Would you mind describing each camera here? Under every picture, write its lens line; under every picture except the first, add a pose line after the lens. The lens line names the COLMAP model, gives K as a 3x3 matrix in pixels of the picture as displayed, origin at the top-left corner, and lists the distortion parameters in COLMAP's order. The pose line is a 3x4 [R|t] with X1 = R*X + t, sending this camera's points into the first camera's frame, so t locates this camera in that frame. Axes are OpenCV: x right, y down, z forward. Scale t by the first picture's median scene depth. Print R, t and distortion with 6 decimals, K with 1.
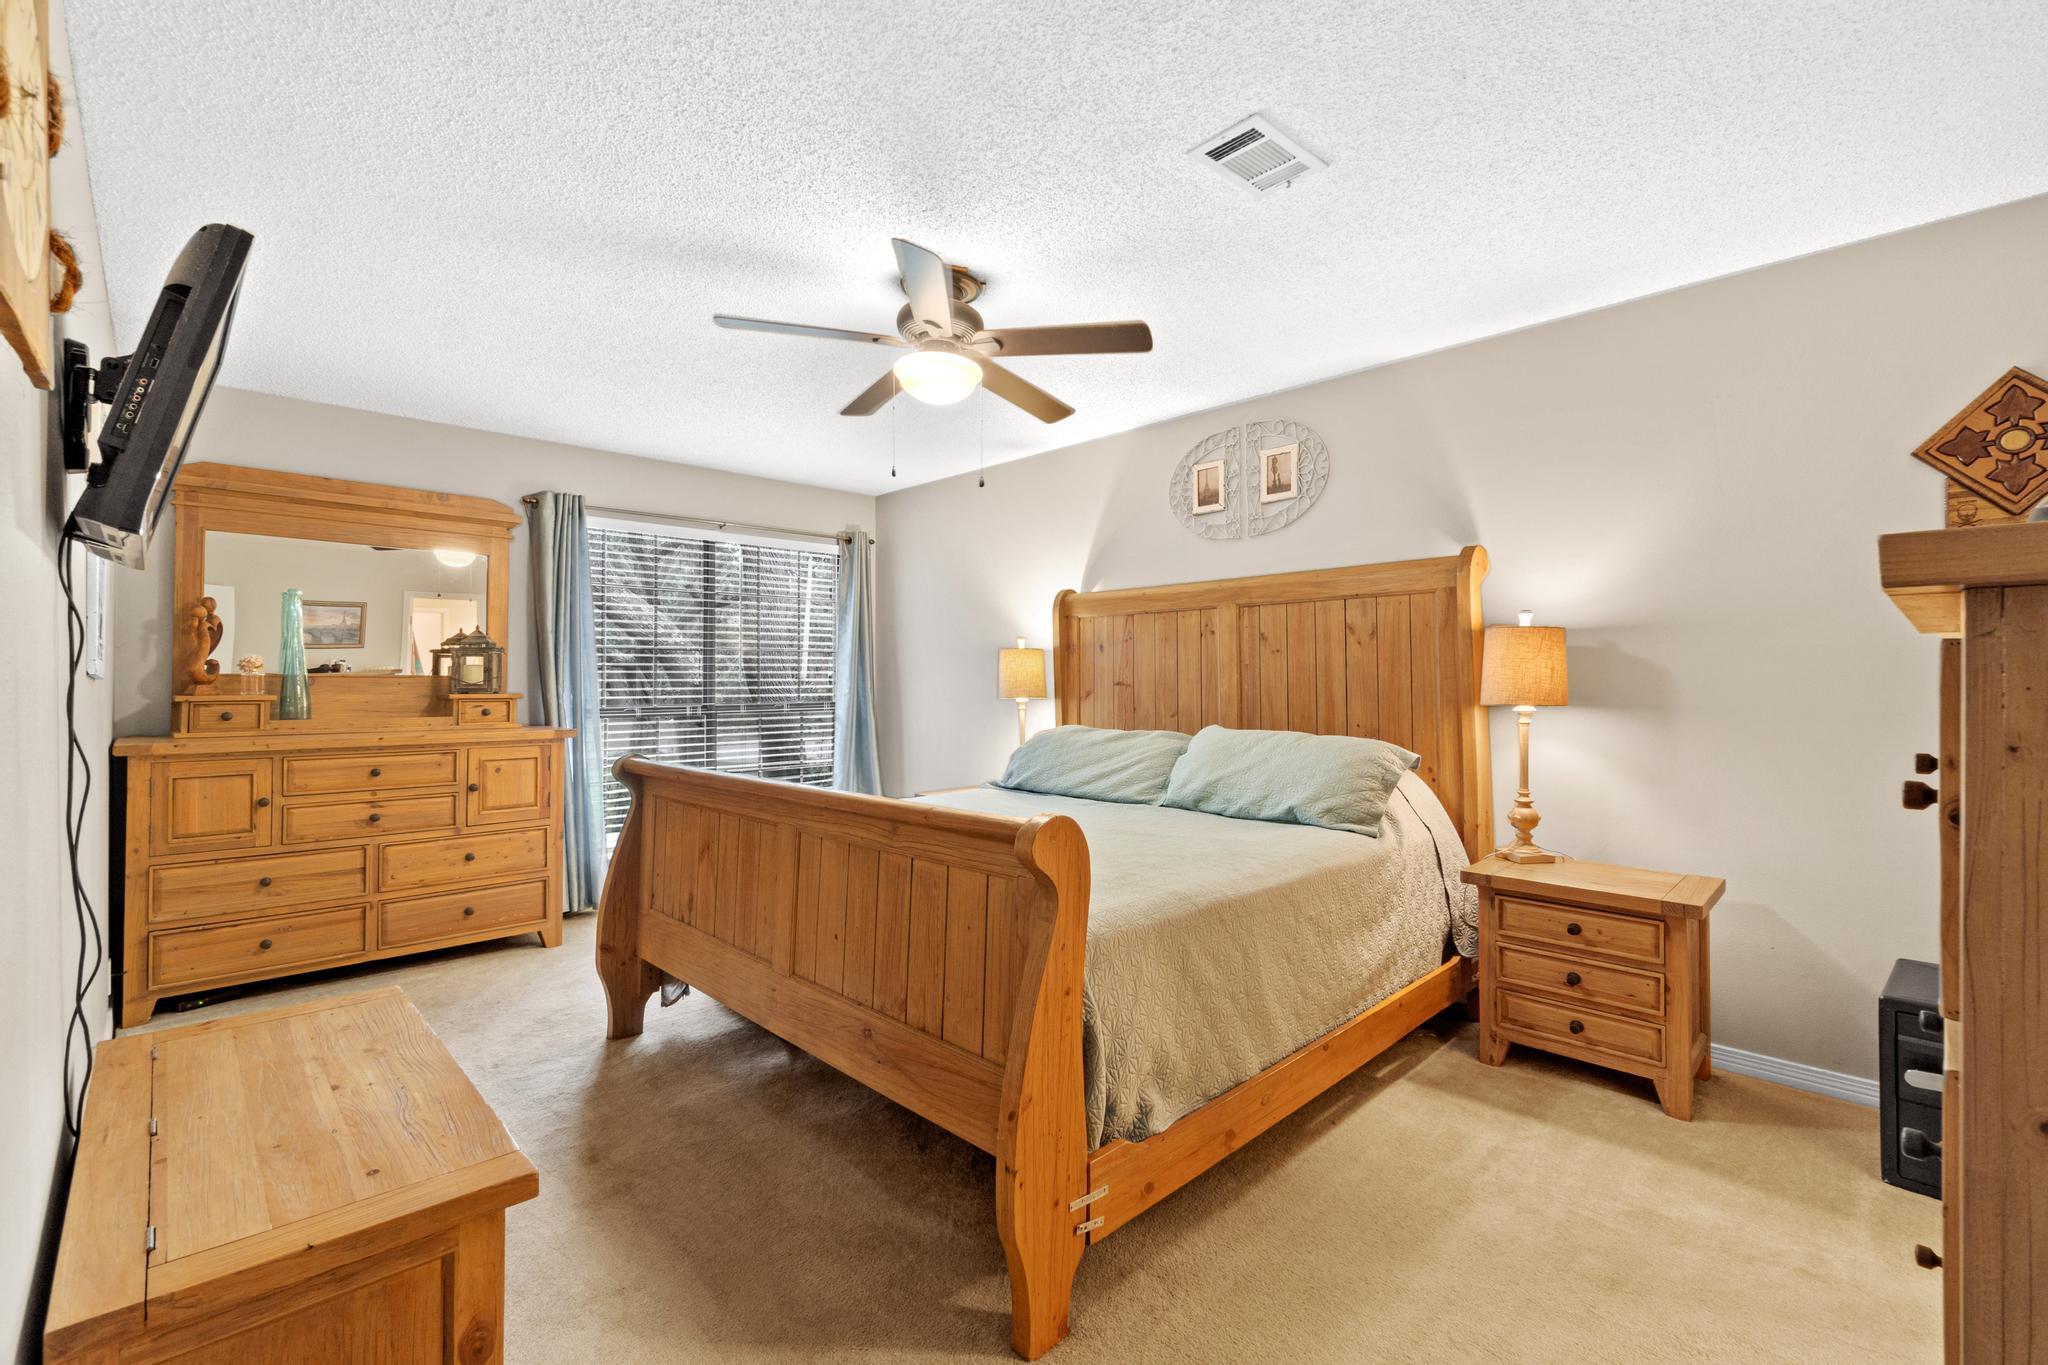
lens RADIAL K [[900.8, 0, 1020.6], [0, 900.8, 674.3], [0, 0, 1]] dist [-0.001127, -0.000068]
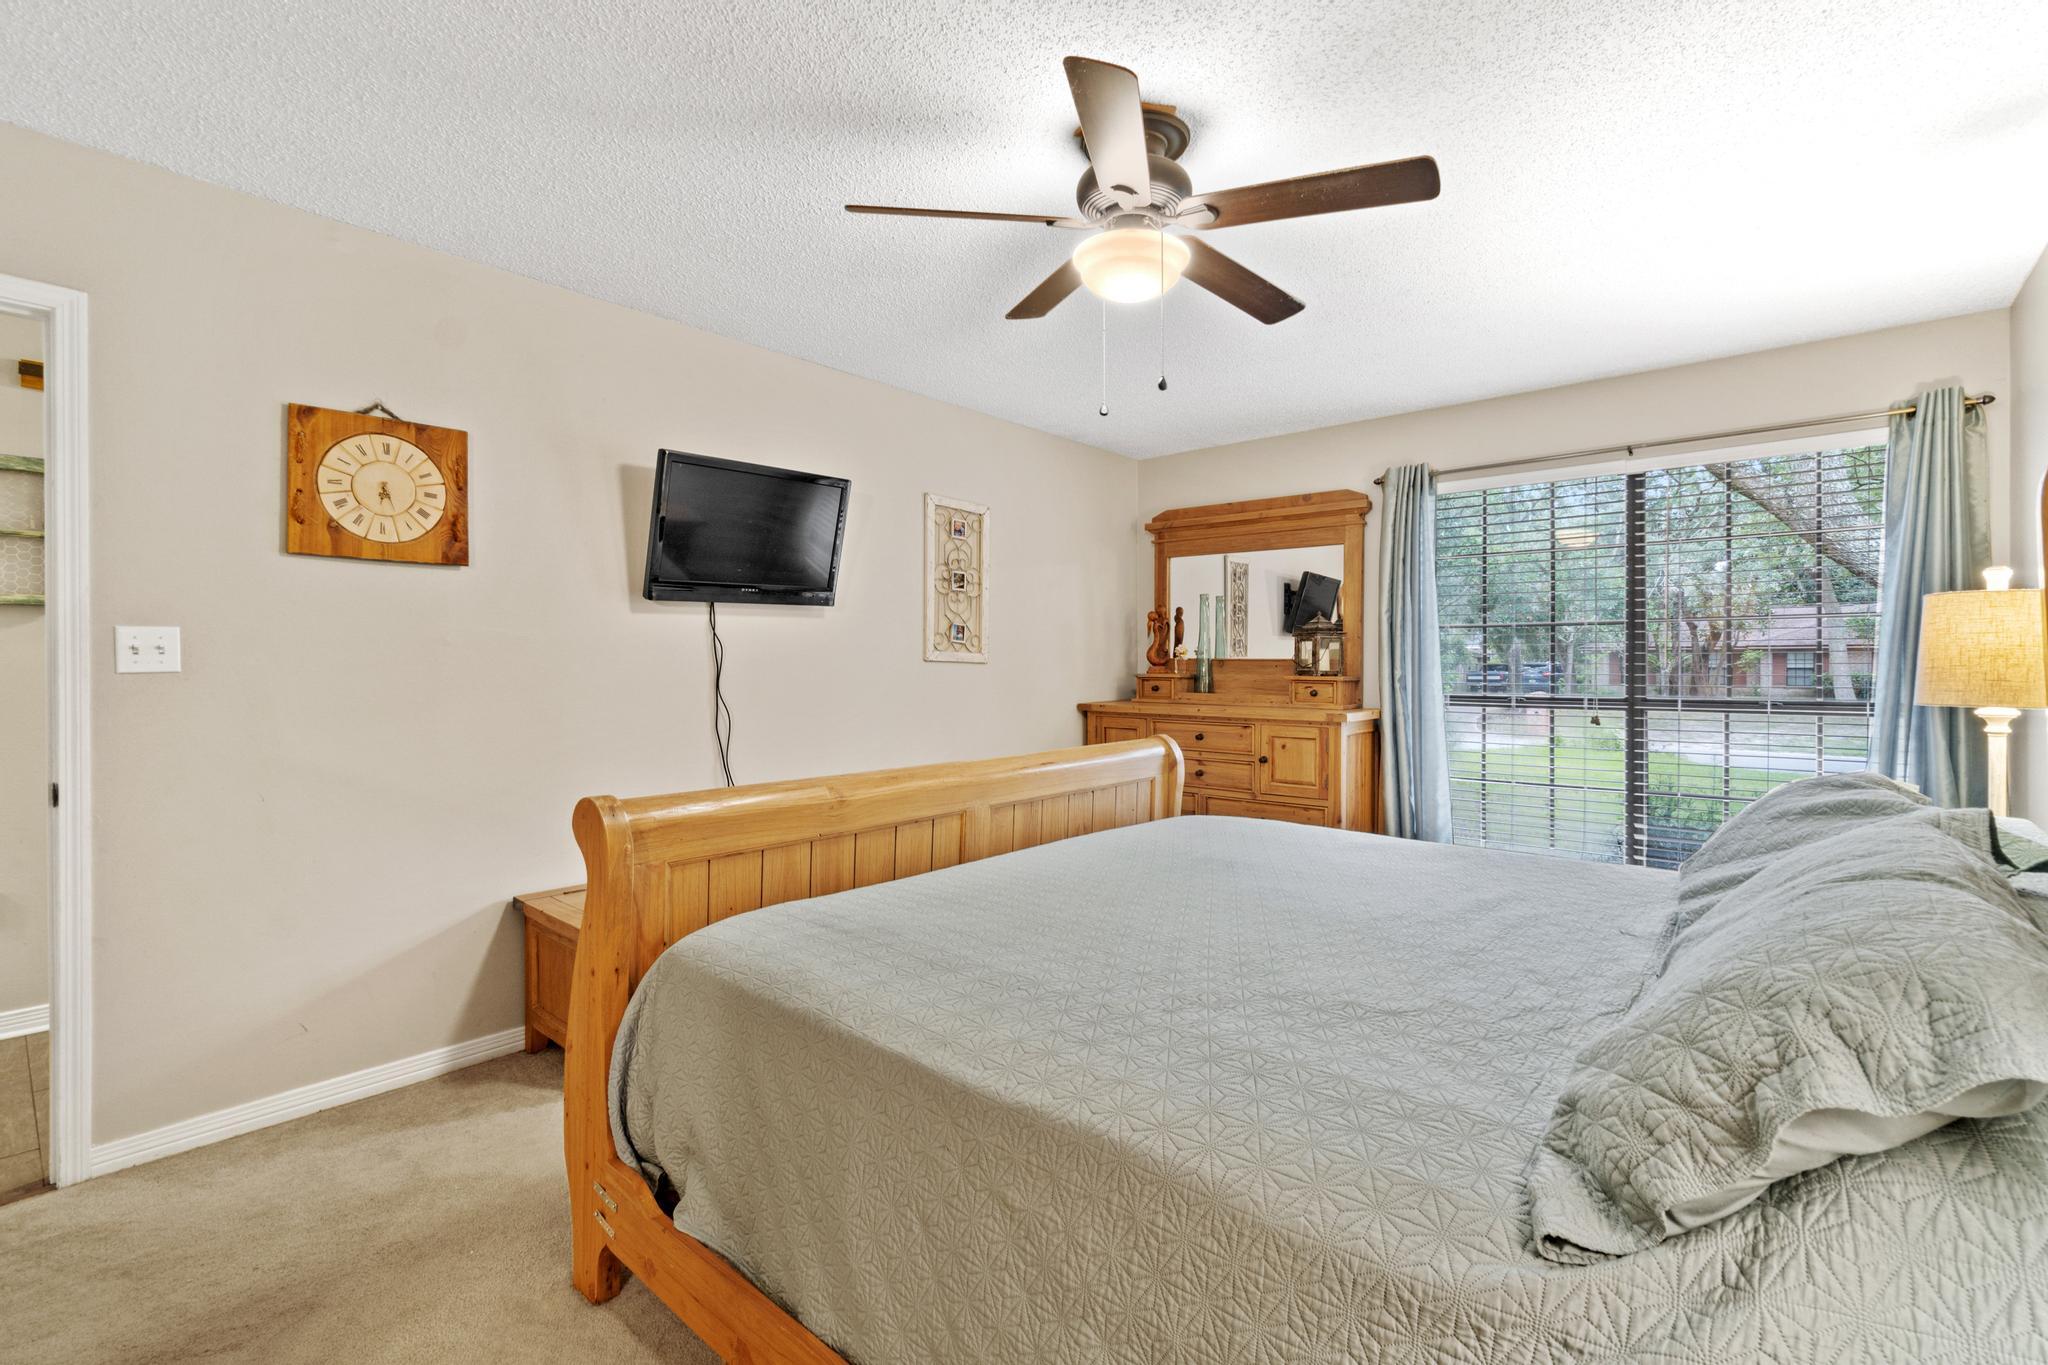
lens RADIAL K [[900.8, 0, 1021.0], [0, 900.8, 671.3], [0, 0, 1]] dist [-0.001127, -0.000068]
pose [[0.077477, 0.009473, -0.996949, 0.472740], [0.003267, 0.999947, 0.009756, 0.004637], [0.996989, -0.004013, 0.077442, 0.607668]]
